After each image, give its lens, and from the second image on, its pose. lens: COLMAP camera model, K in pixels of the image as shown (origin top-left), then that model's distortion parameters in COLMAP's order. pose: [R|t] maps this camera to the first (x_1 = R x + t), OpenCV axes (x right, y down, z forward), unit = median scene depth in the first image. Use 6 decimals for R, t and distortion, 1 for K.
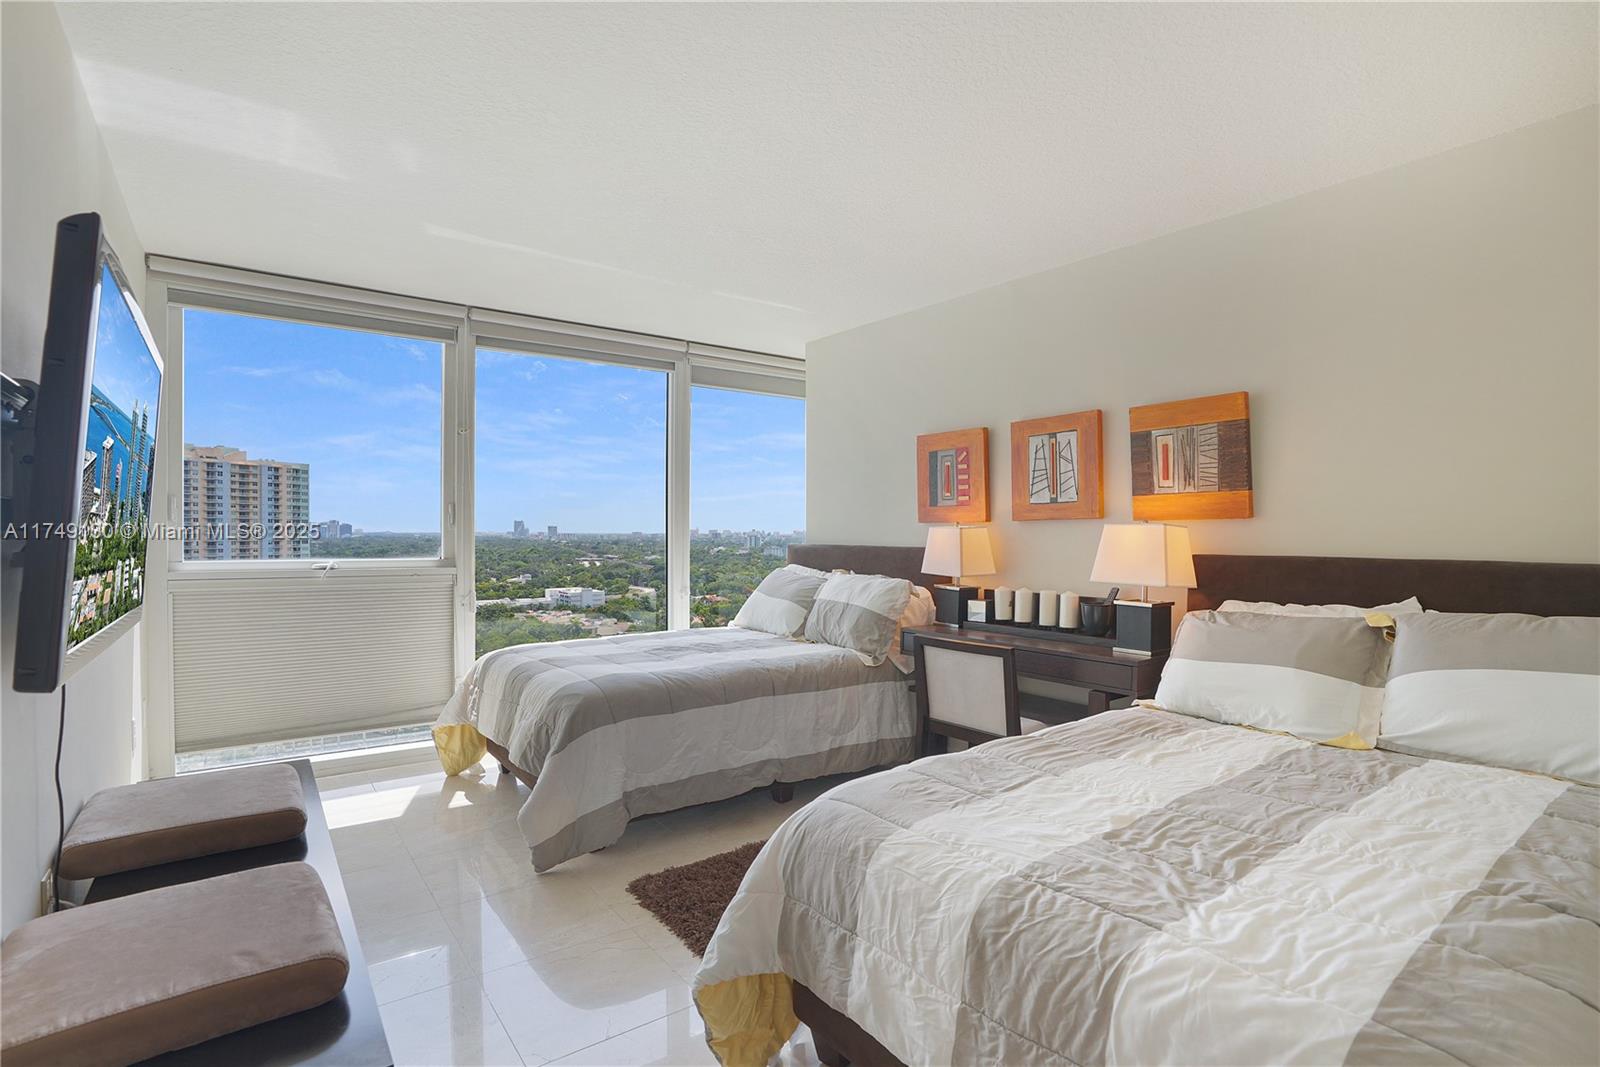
lens RADIAL K [[787.4, 0, 797.3], [0, 787.4, 515.3], [0, 0, 1]] dist [-0.002988, -0.000104]
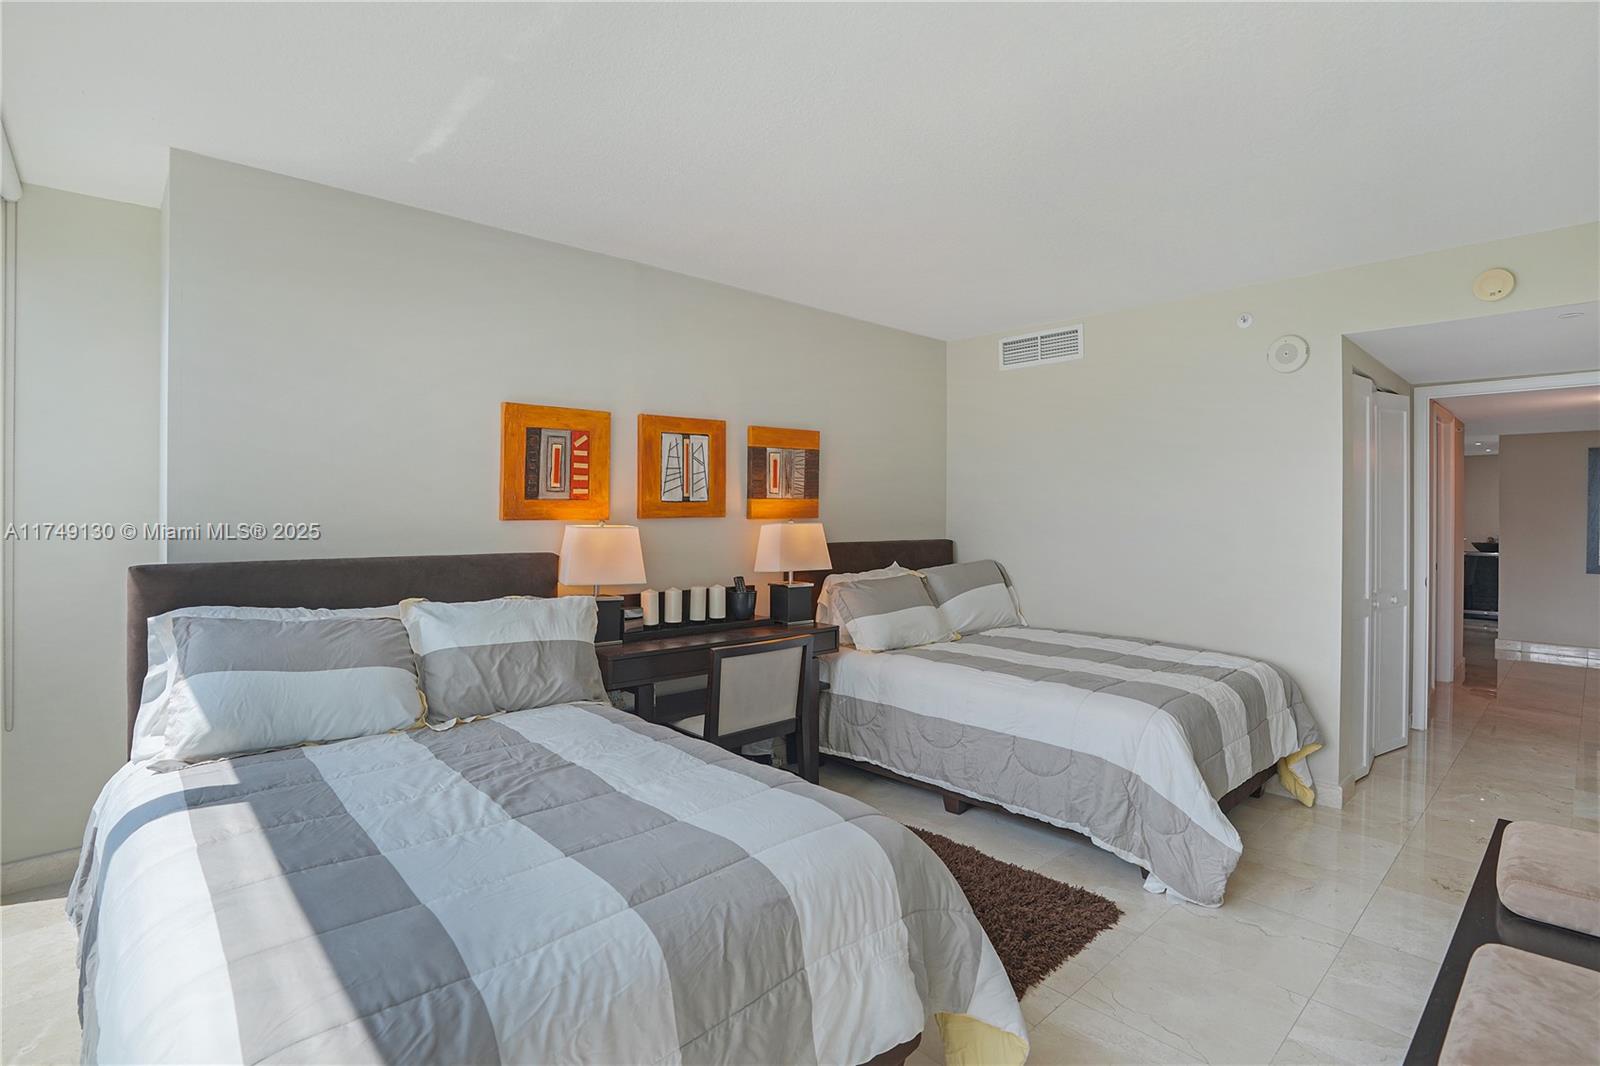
lens RADIAL K [[787.4, 0, 797.3], [0, 787.4, 514.8], [0, 0, 1]] dist [-0.002988, -0.000104]
pose [[-0.085214, 0.017488, 0.996209, -0.714917], [-0.003327, 0.999835, -0.017836, 0.019459], [-0.996357, -0.004834, -0.085142, 0.944513]]
